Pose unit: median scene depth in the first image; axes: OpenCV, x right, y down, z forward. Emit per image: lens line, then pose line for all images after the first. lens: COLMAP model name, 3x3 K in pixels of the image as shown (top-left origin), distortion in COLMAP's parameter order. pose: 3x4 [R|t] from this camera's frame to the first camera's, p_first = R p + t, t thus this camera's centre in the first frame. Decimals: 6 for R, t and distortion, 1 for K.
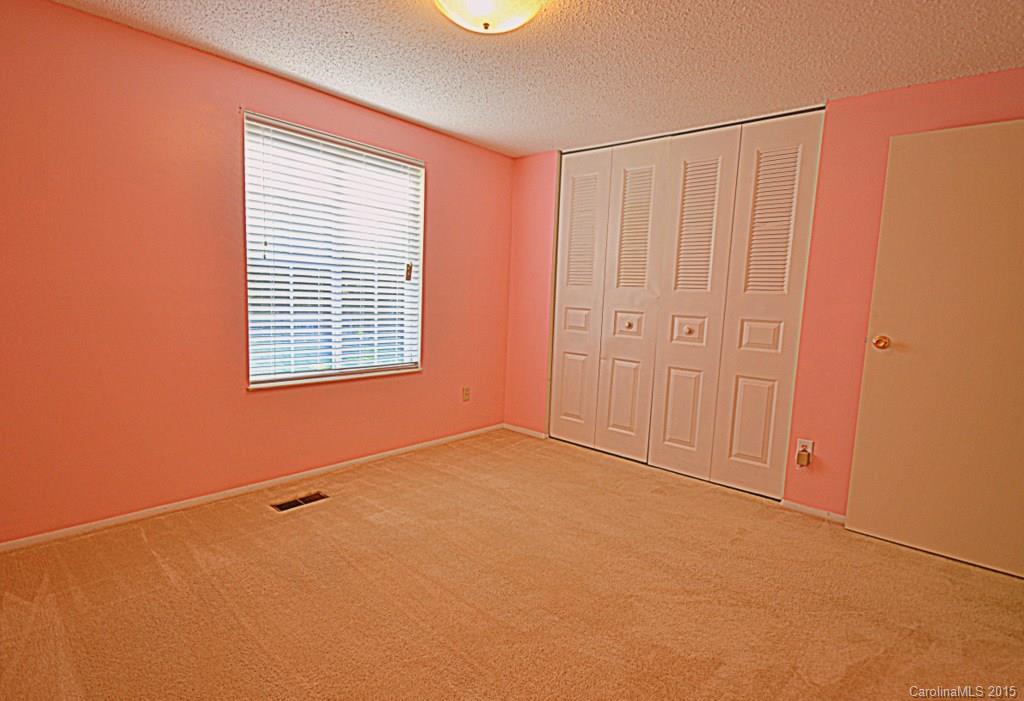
lens RADIAL K [[434.7, 0, 512.7], [0, 434.7, 362.8], [0, 0, 1]] dist [0.001034, 0.000045]
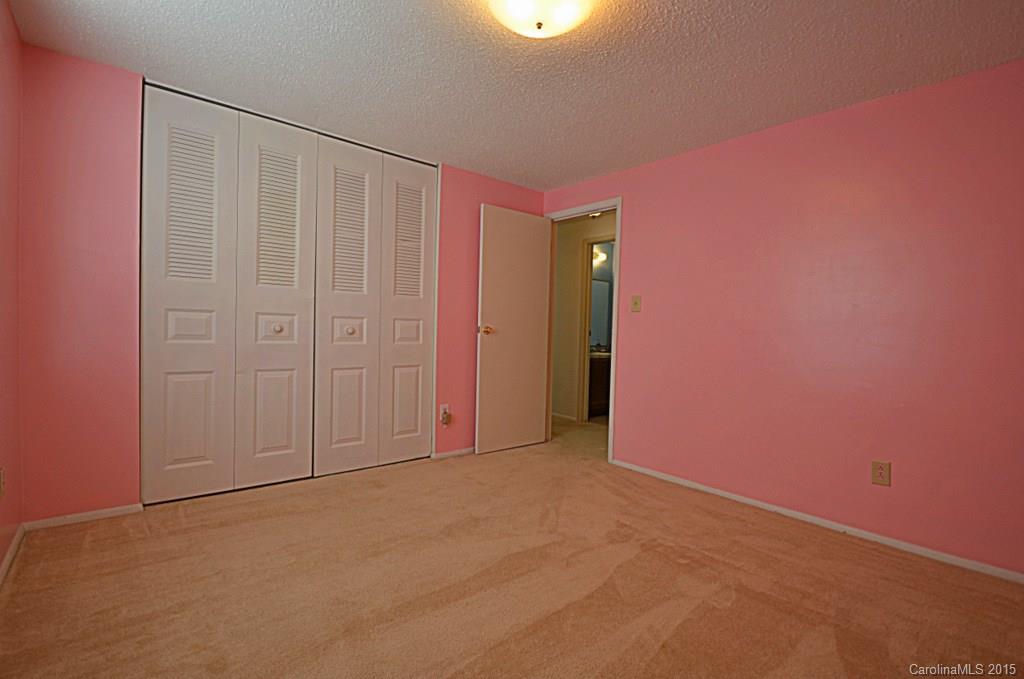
lens RADIAL K [[446.5, 0, 509.0], [0, 446.5, 342.4], [0, 0, 1]] dist [0.002961, -0.011399]
pose [[0.247539, -0.094065, 0.964301, -0.514856], [0.104911, 0.992026, 0.069838, -0.078915], [-0.963181, 0.083879, 0.255434, 0.358406]]
